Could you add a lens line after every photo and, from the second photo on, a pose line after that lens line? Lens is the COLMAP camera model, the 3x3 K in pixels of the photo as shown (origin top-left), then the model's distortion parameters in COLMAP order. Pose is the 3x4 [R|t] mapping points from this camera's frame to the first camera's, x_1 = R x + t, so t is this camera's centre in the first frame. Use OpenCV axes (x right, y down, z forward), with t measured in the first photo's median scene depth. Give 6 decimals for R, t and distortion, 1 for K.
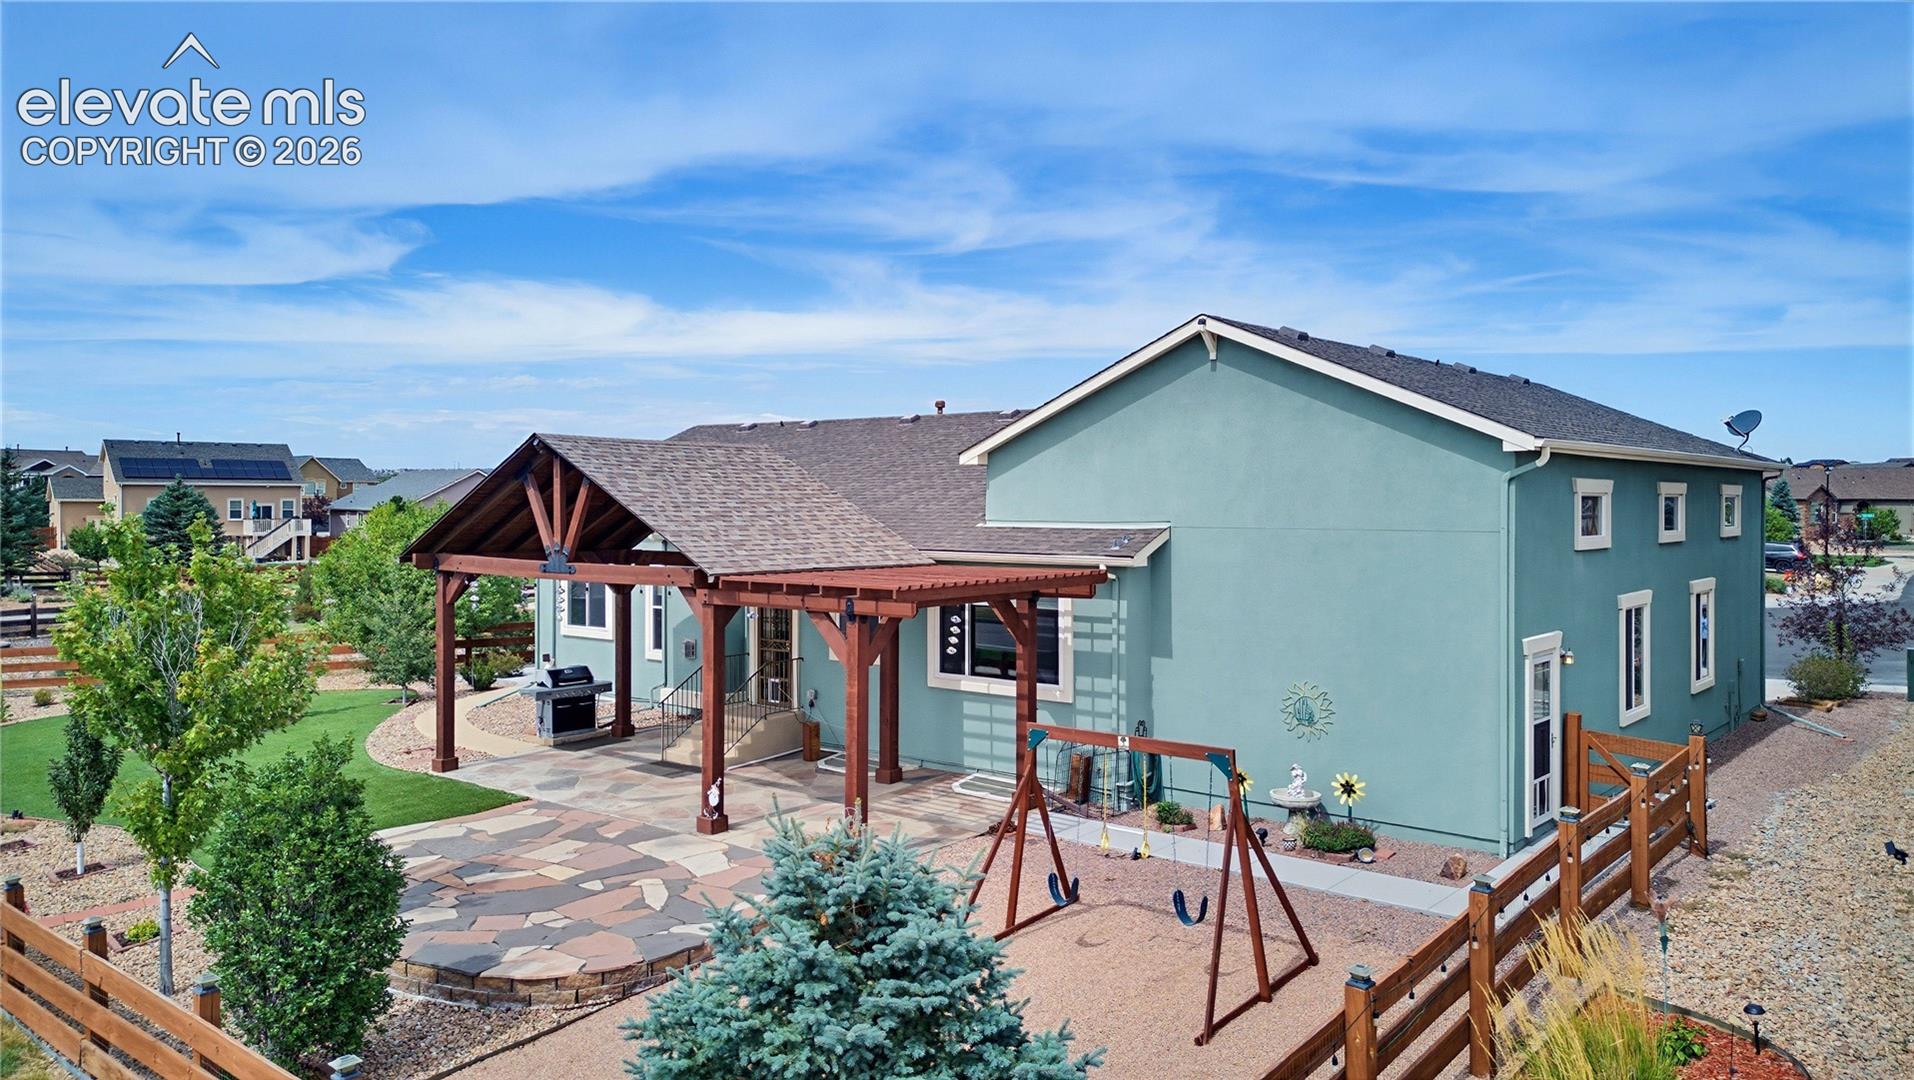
lens RADIAL K [[1330.2, 0, 957.0], [0, 1330.2, 540.0], [0, 0, 1]] dist [0.043330, -0.000995]
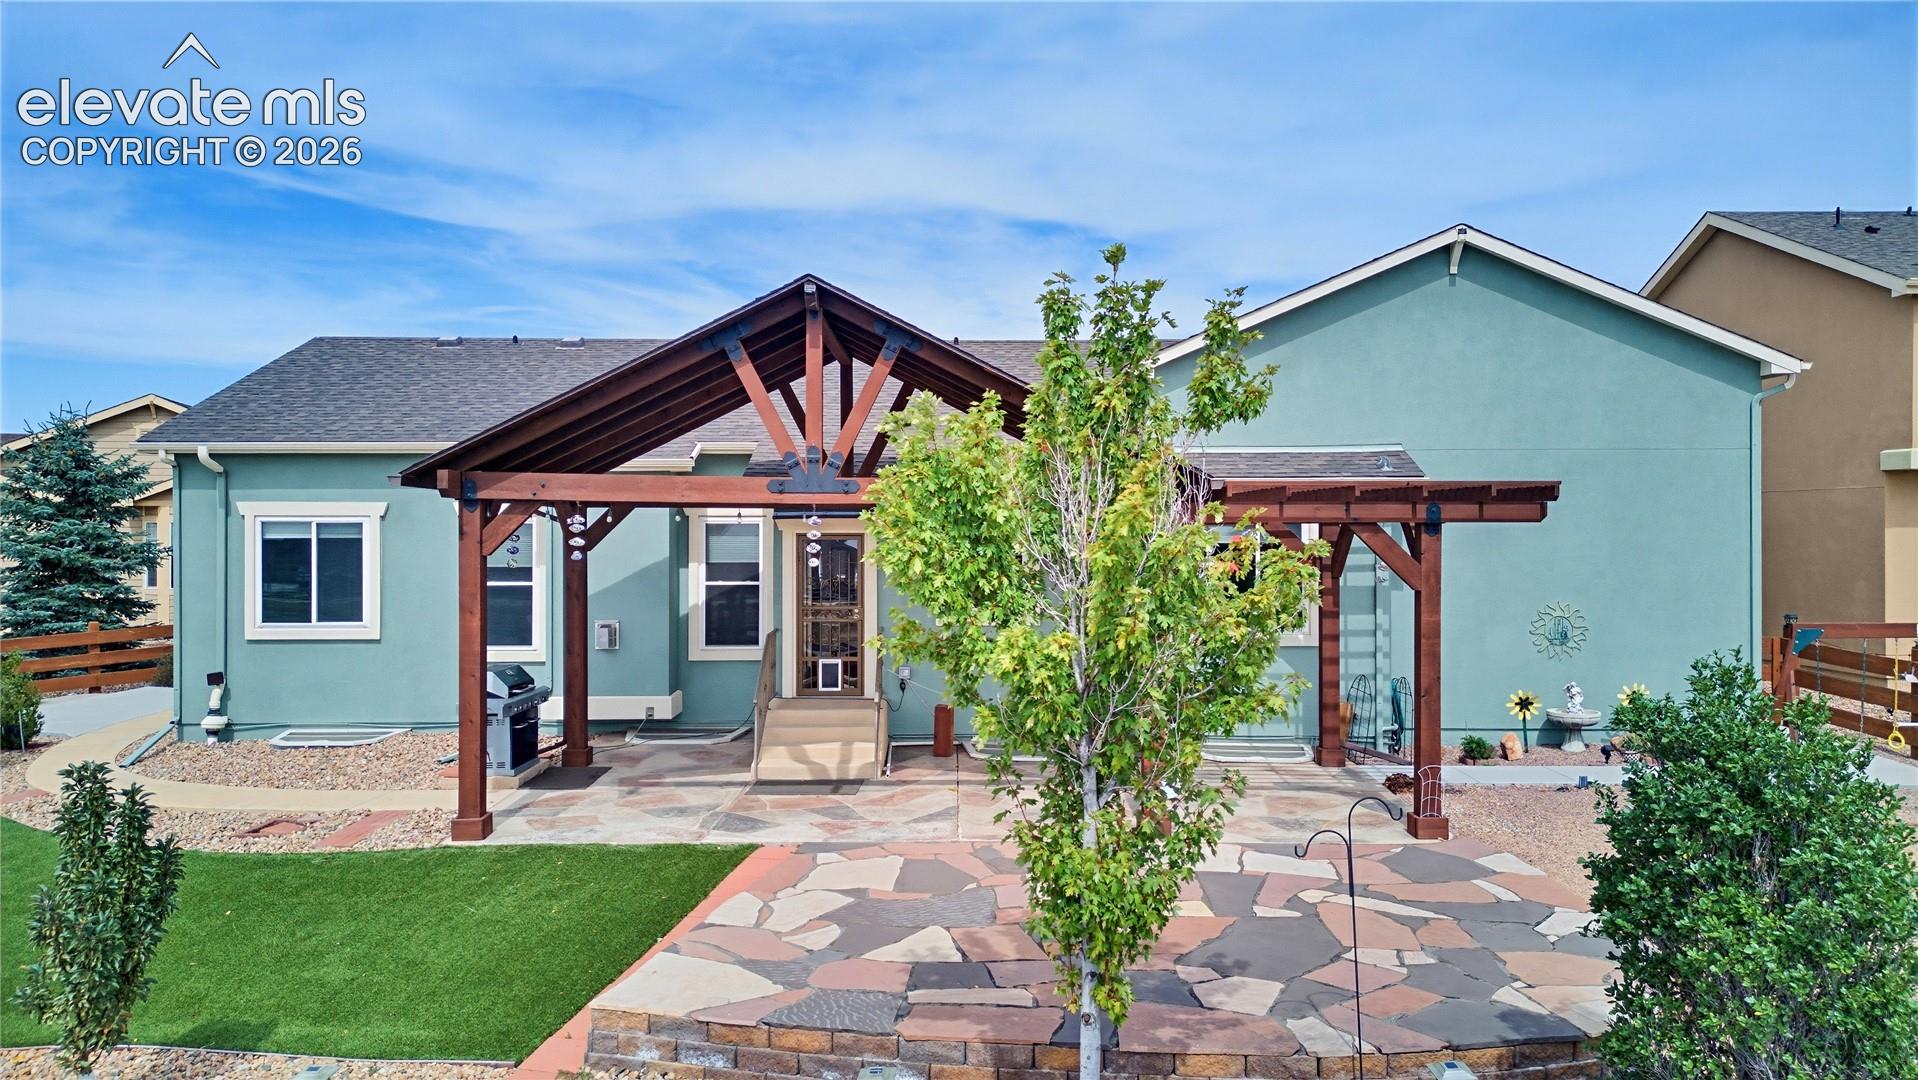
lens RADIAL K [[1333.0, 0, 959.0], [0, 1333.0, 540.0], [0, 0, 1]] dist [0.043330, -0.000995]
pose [[0.783015, -0.007679, 0.621956, -0.662706], [0.019364, 0.999740, -0.012035, 0.058722], [-0.621702, 0.021467, 0.782960, 0.450616]]
